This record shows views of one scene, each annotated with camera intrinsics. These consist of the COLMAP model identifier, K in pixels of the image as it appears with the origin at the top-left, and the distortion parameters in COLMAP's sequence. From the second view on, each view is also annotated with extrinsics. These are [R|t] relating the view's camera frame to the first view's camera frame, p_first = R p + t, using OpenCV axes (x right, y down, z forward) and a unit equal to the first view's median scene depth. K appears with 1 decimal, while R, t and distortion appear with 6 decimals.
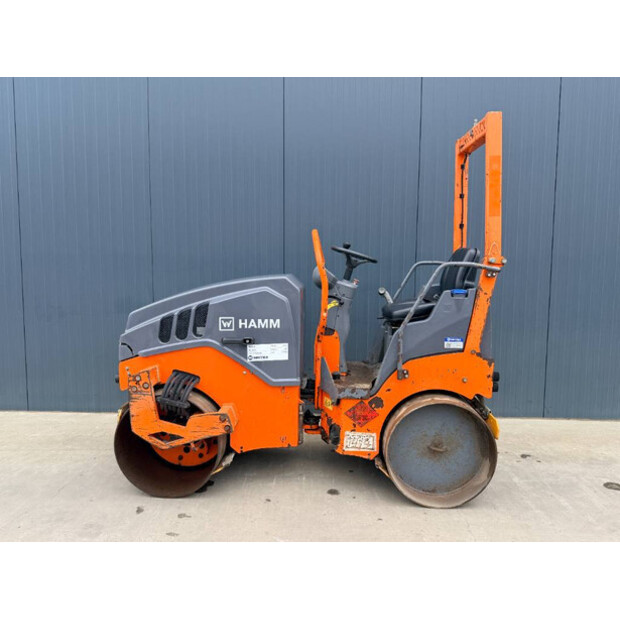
lens RADIAL K [[502.8, 0, 310.0], [0, 502.8, 310.0], [0, 0, 1]] dist [0.159531, -0.320051]
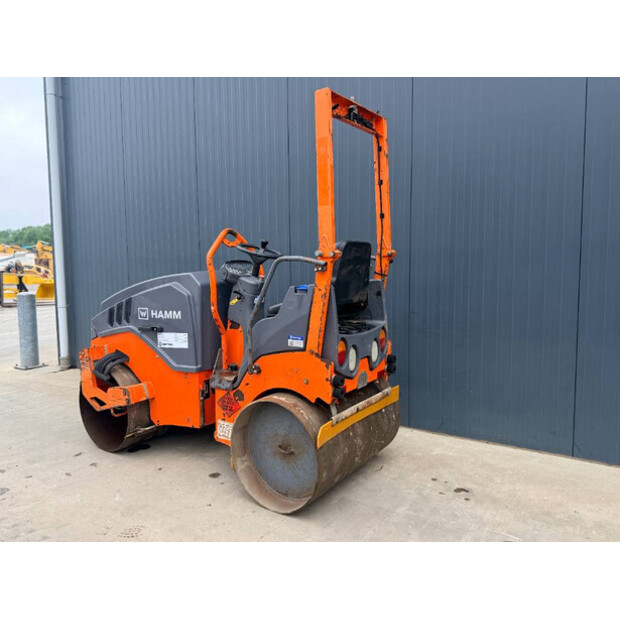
lens RADIAL K [[502.8, 0, 310.0], [0, 502.8, 310.0], [0, 0, 1]] dist [0.159531, -0.320051]
pose [[0.837699, 0.029271, -0.545348, 0.801680], [-0.032461, 0.999466, 0.003782, 0.001933], [0.545167, 0.014534, 0.838201, 0.217285]]
